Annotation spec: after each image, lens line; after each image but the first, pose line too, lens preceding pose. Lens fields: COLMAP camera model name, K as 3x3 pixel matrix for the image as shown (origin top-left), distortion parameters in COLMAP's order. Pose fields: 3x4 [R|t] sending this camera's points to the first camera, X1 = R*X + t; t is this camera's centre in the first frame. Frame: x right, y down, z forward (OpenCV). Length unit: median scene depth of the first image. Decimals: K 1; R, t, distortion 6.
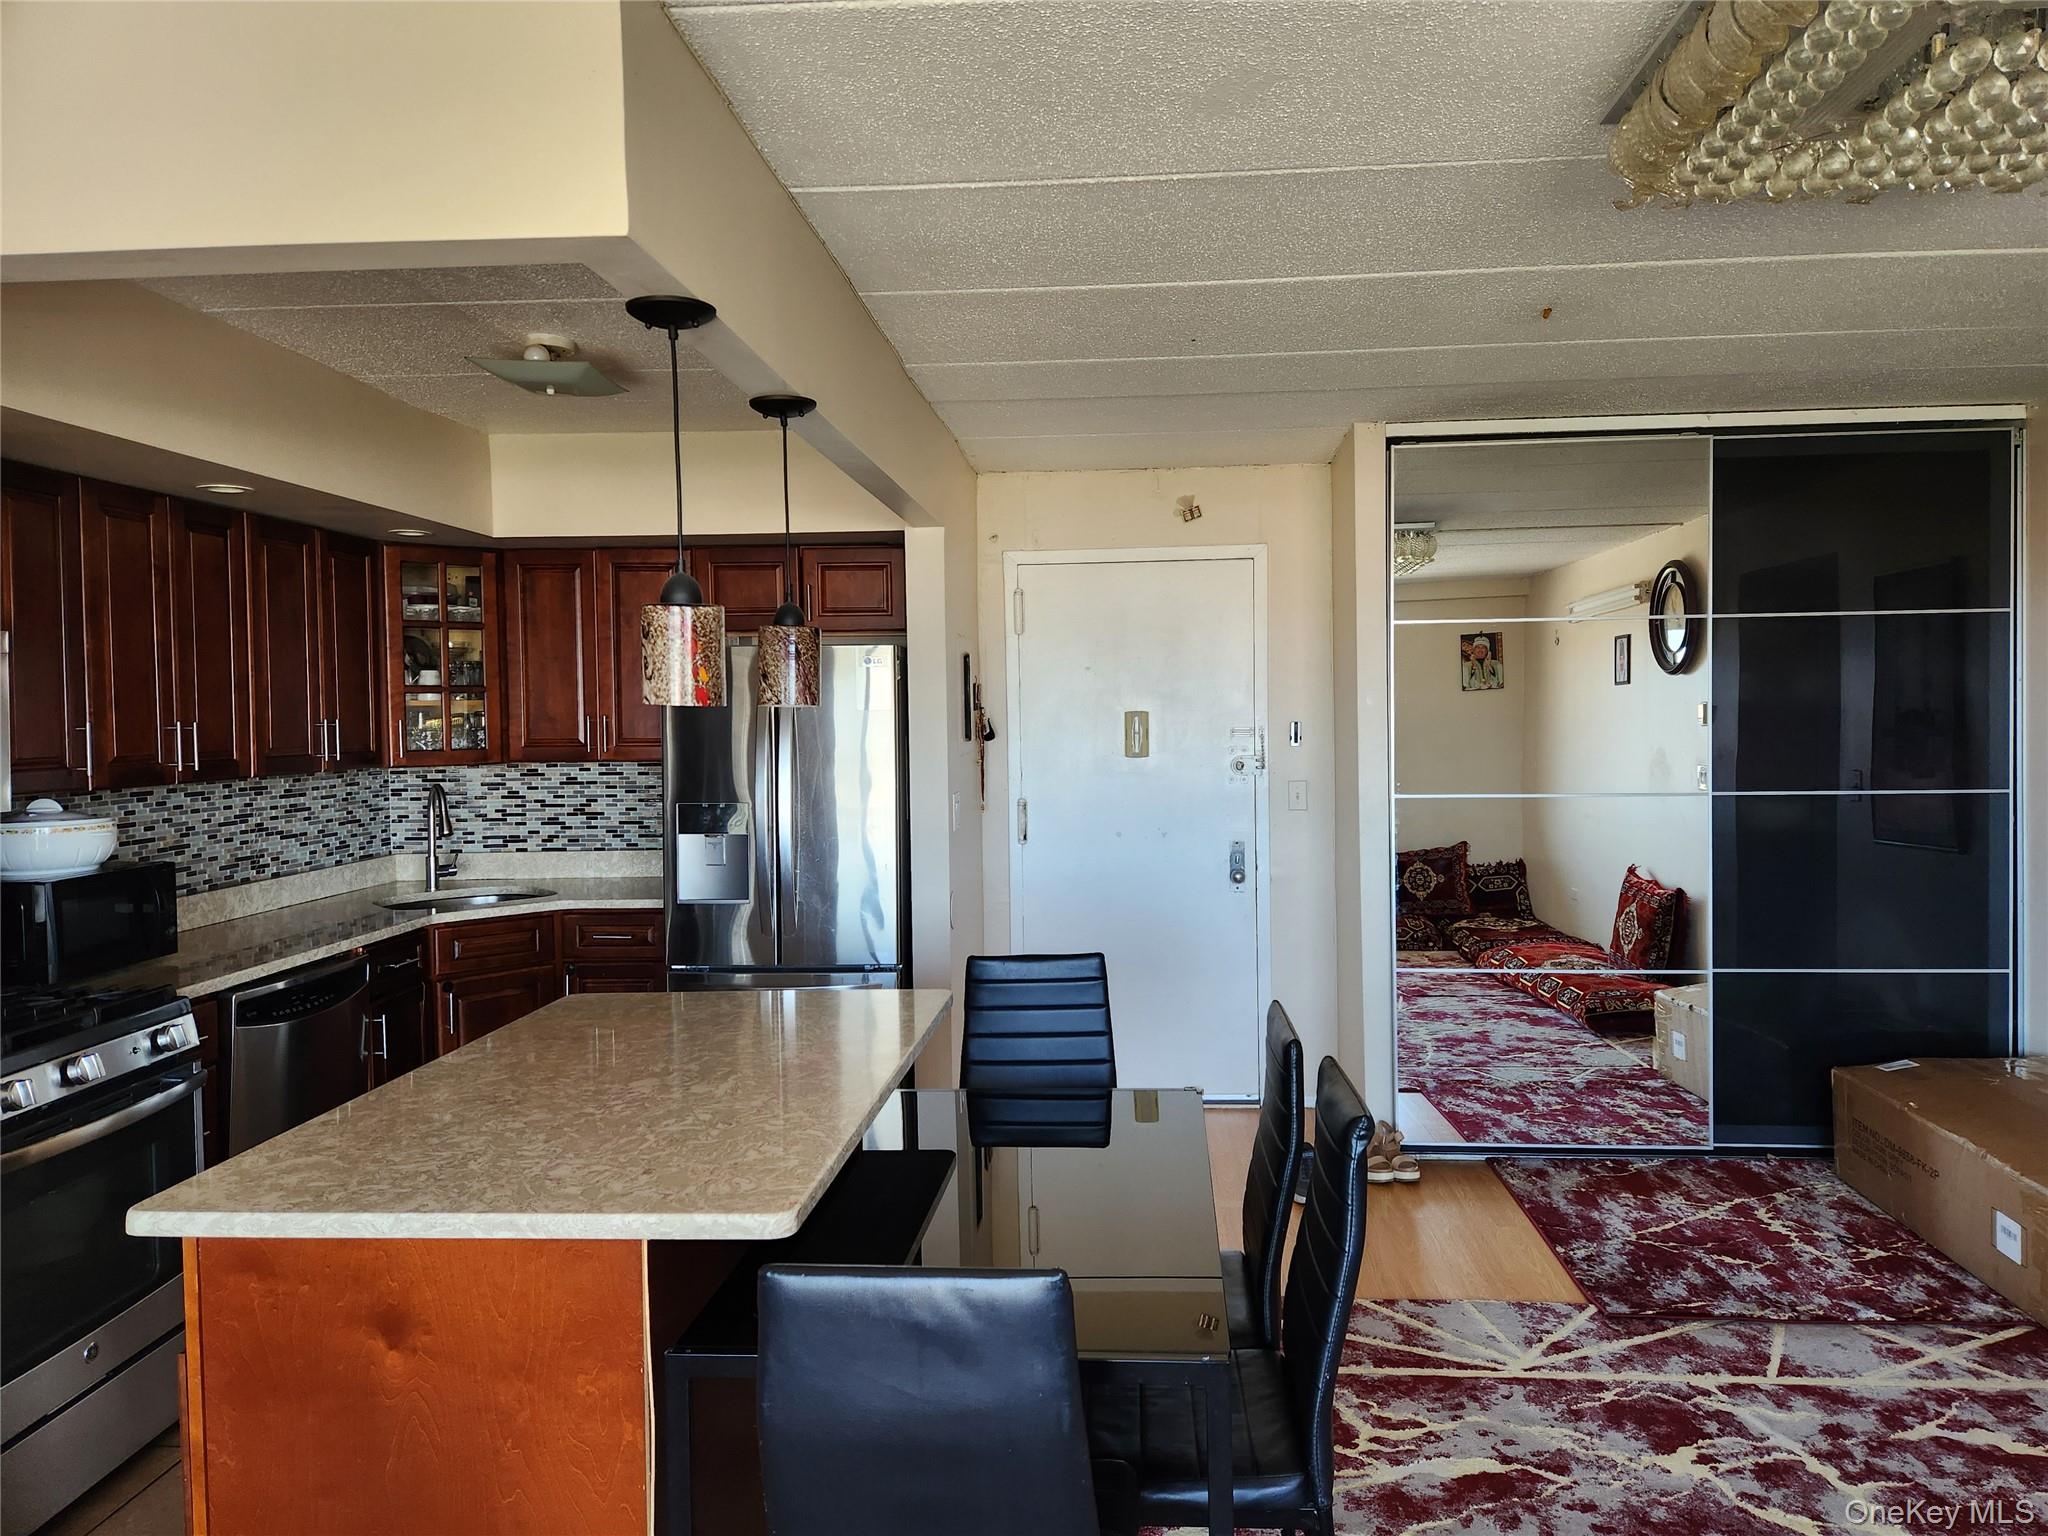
lens RADIAL K [[1357.0, 0, 1032.8], [0, 1357.0, 745.0], [0, 0, 1]] dist [0.047226, -0.043601]
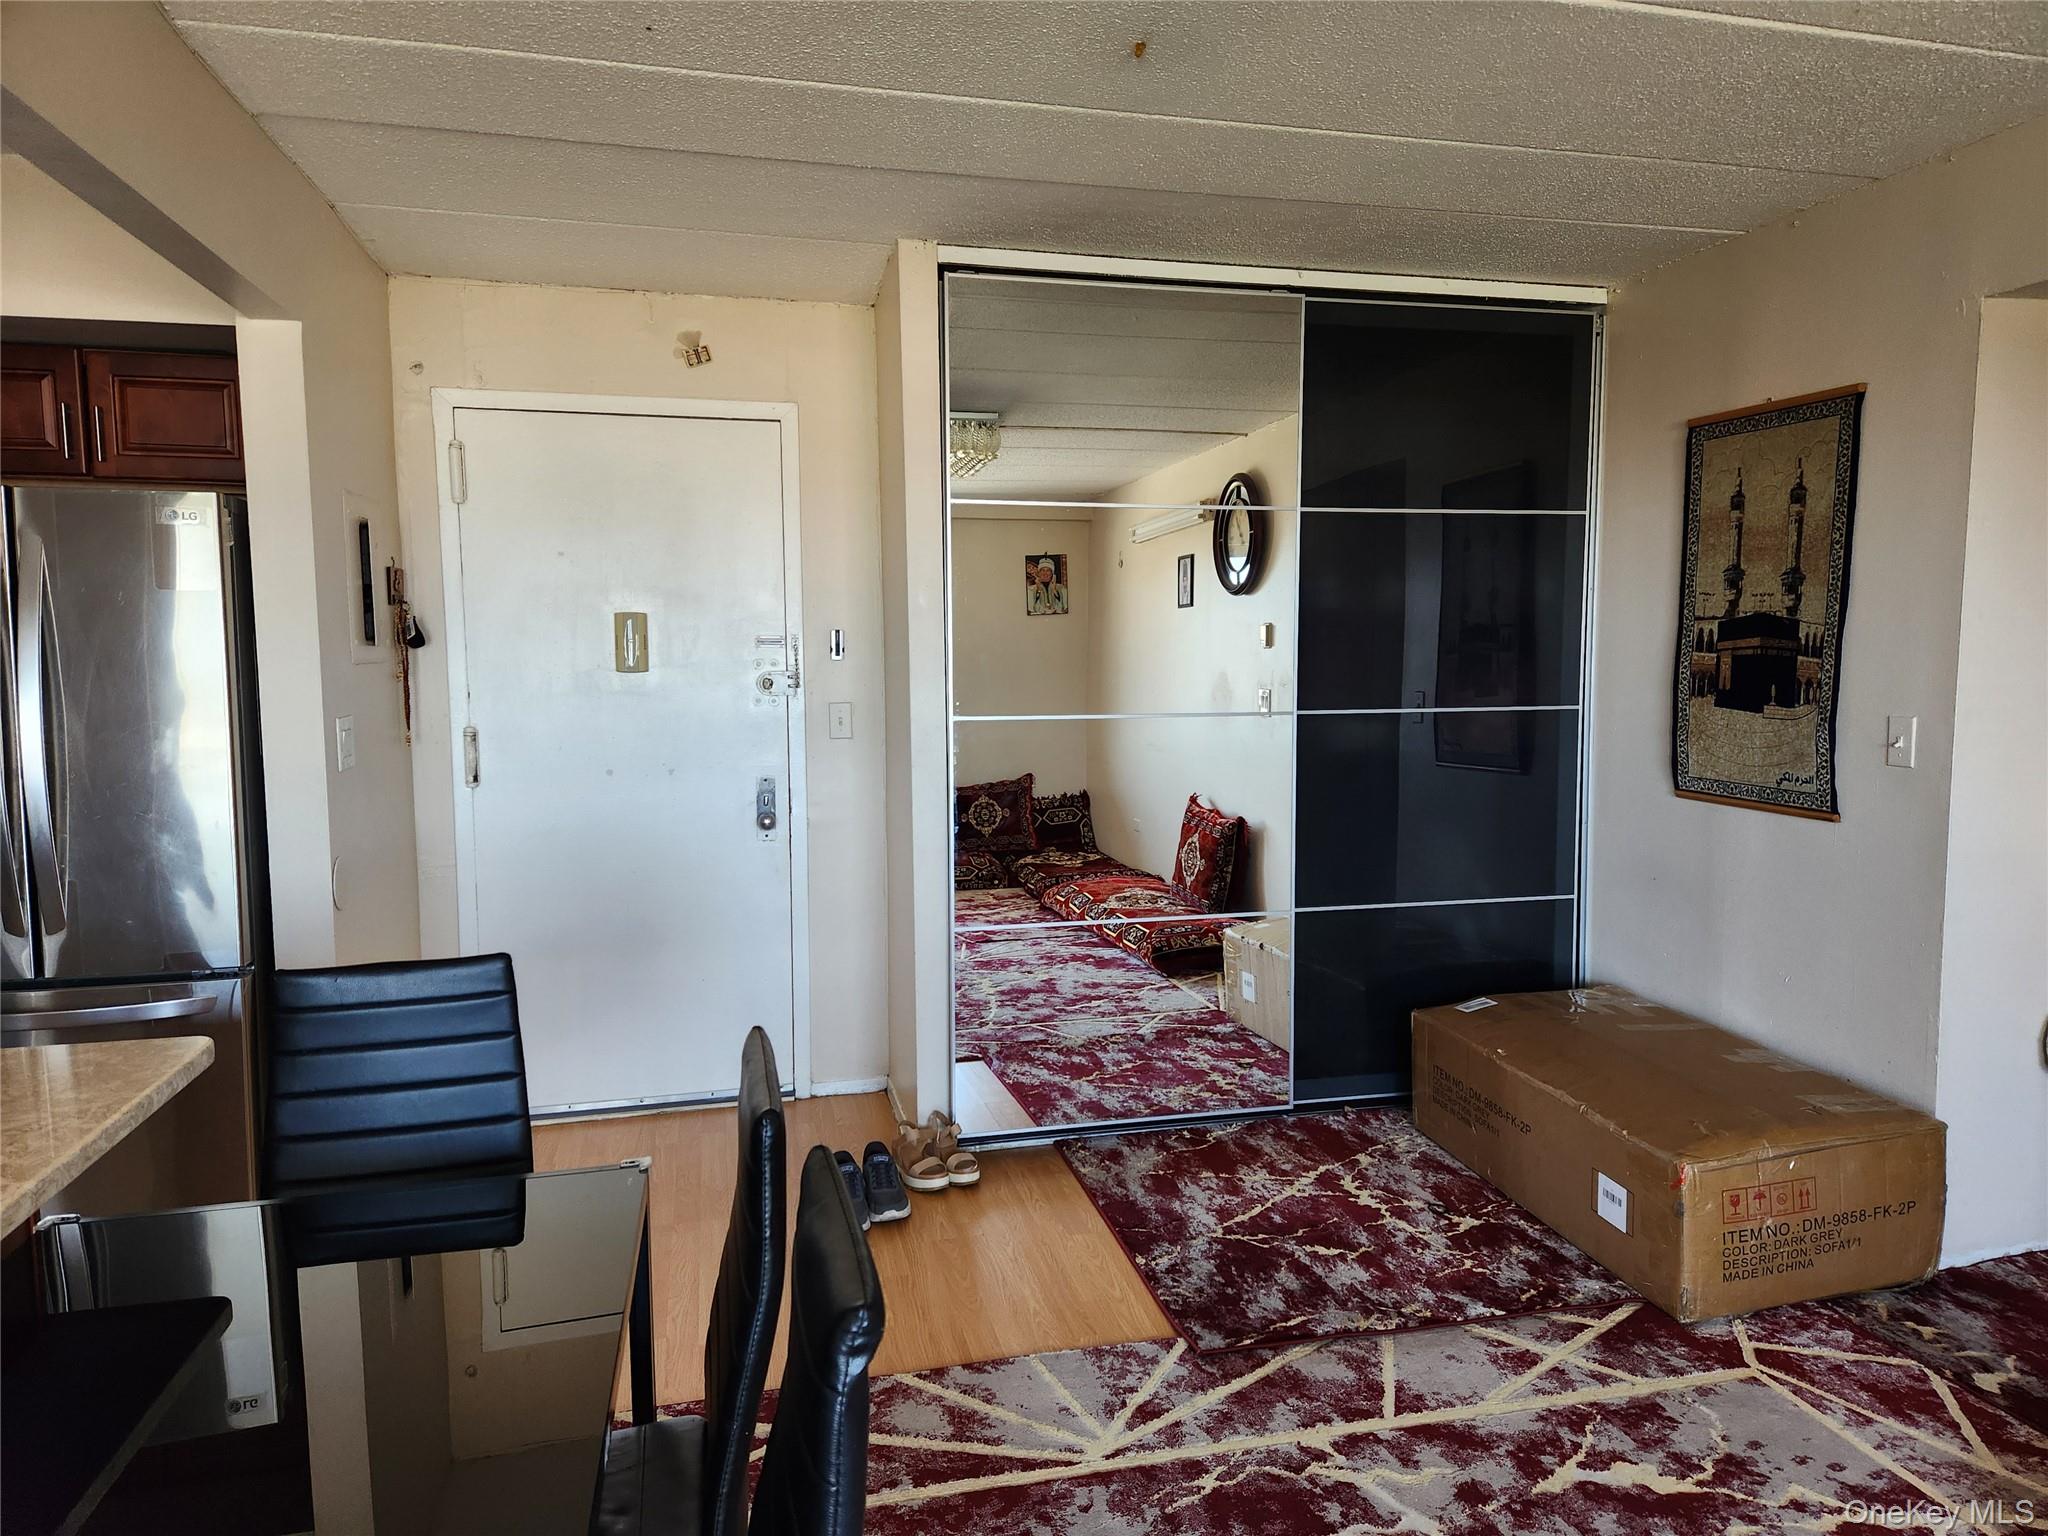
lens RADIAL K [[1357.0, 0, 1039.2], [0, 1357.0, 772.4], [0, 0, 1]] dist [0.047226, -0.043601]
pose [[0.950726, -0.018917, 0.309456, 0.061039], [-0.001534, 0.997838, 0.065710, 0.015708], [-0.310030, -0.062947, 0.948641, 0.202404]]
